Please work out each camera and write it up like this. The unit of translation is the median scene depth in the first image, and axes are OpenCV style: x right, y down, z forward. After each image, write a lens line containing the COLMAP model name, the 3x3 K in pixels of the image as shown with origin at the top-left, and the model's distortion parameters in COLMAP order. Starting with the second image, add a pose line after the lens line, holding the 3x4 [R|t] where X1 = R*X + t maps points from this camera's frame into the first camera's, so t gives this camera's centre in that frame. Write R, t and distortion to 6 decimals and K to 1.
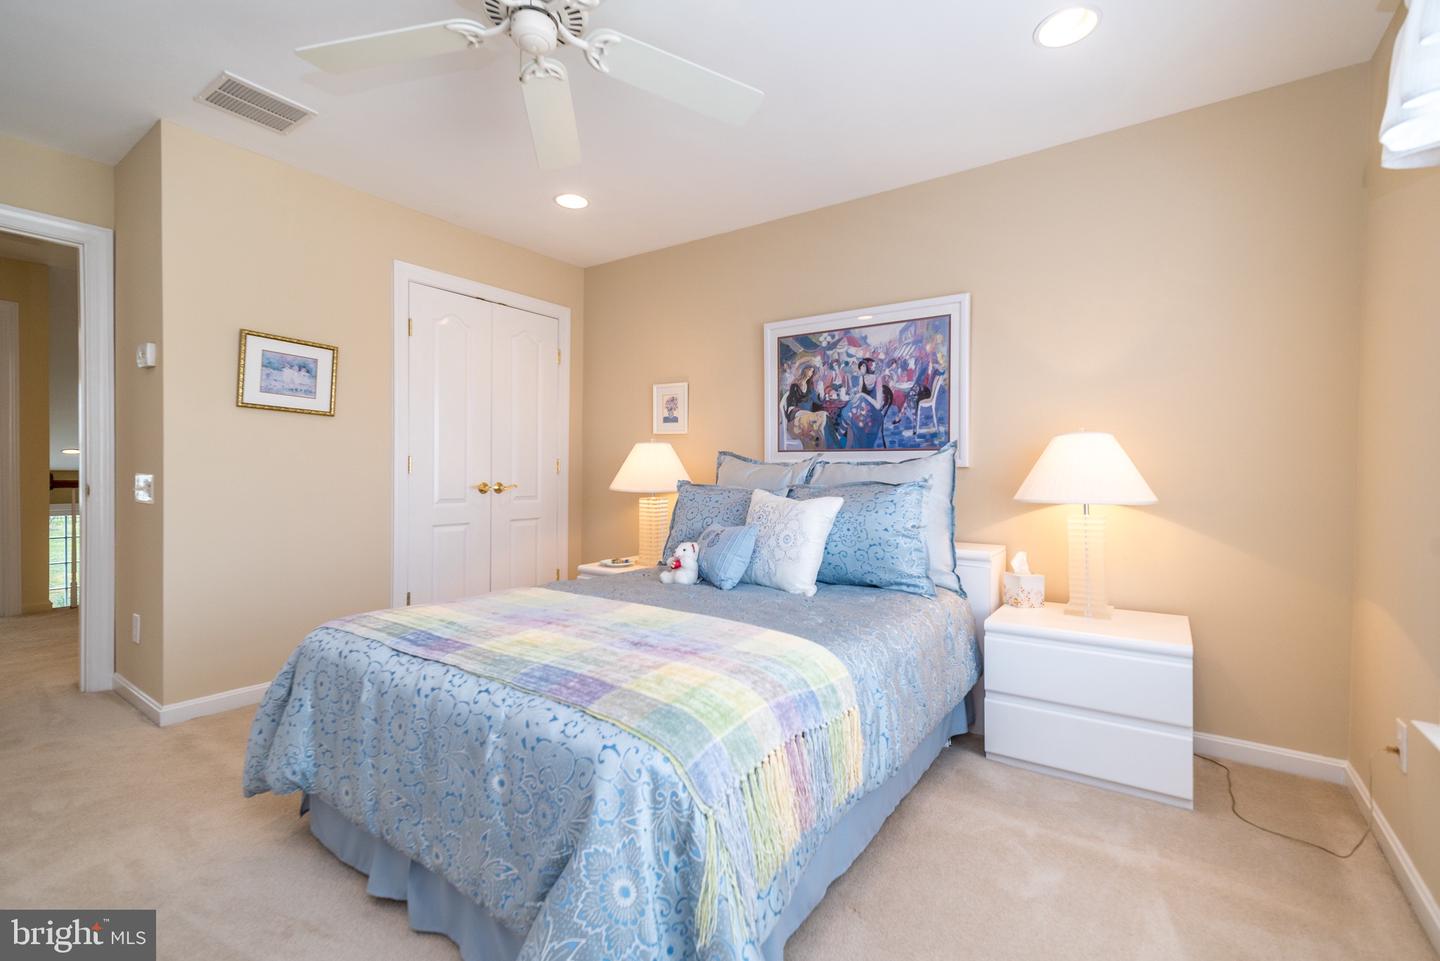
lens RADIAL K [[638.1, 0, 722.9], [0, 638.1, 467.4], [0, 0, 1]] dist [0.015022, 0.000566]
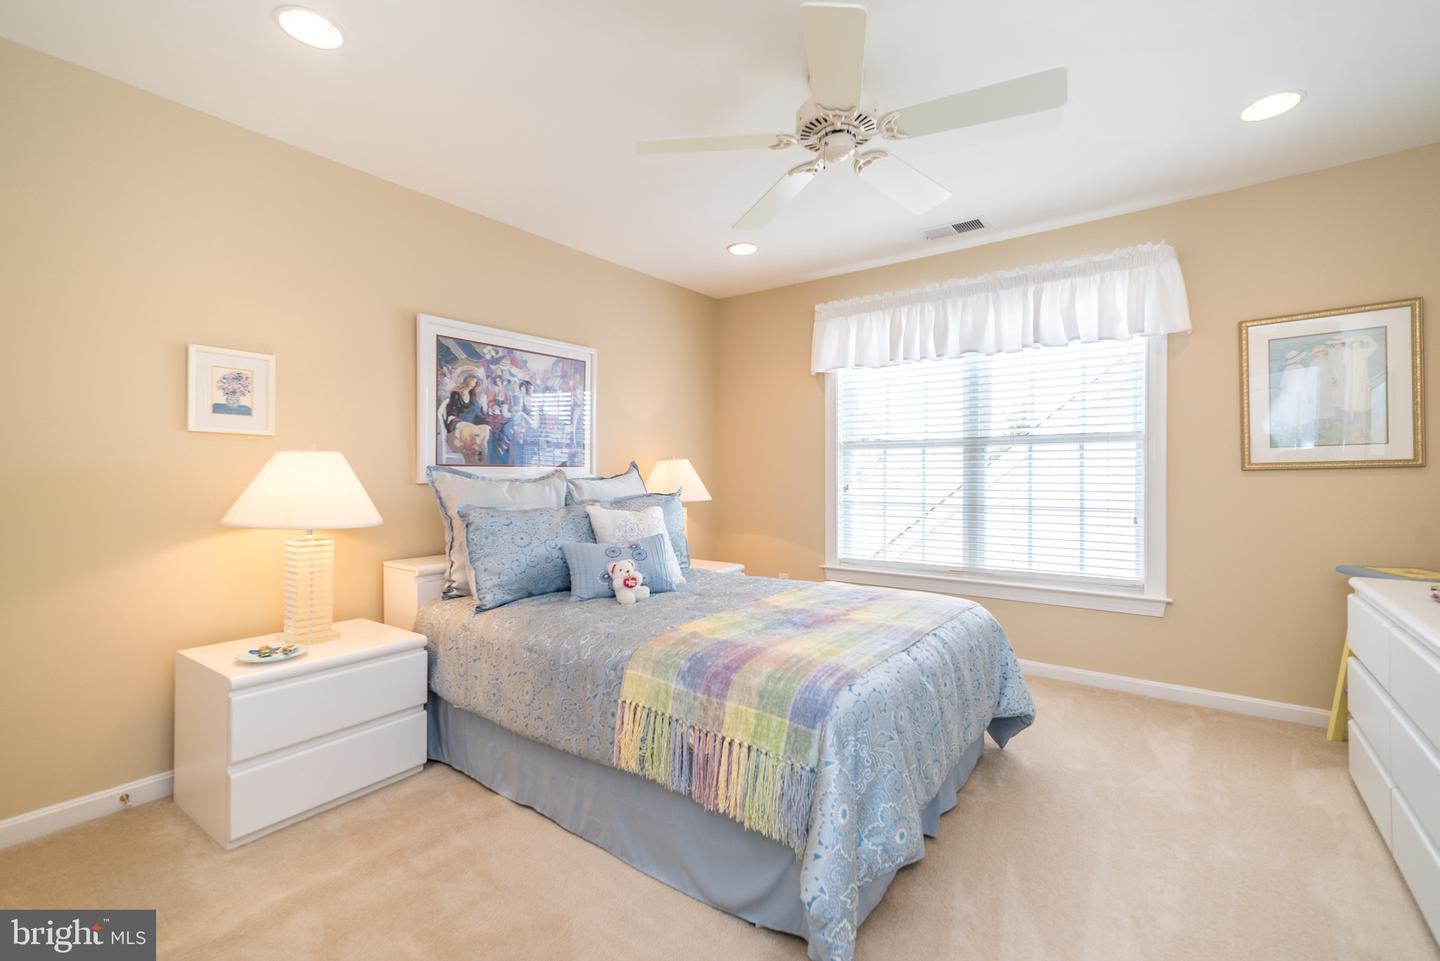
lens RADIAL K [[638.1, 0, 718.7], [0, 638.1, 473.1], [0, 0, 1]] dist [0.015022, 0.000566]
pose [[0.025493, 0.004520, 0.999665, -0.807229], [0.018418, 0.999818, -0.004990, -0.003549], [-0.999505, 0.018539, 0.025405, 0.621020]]
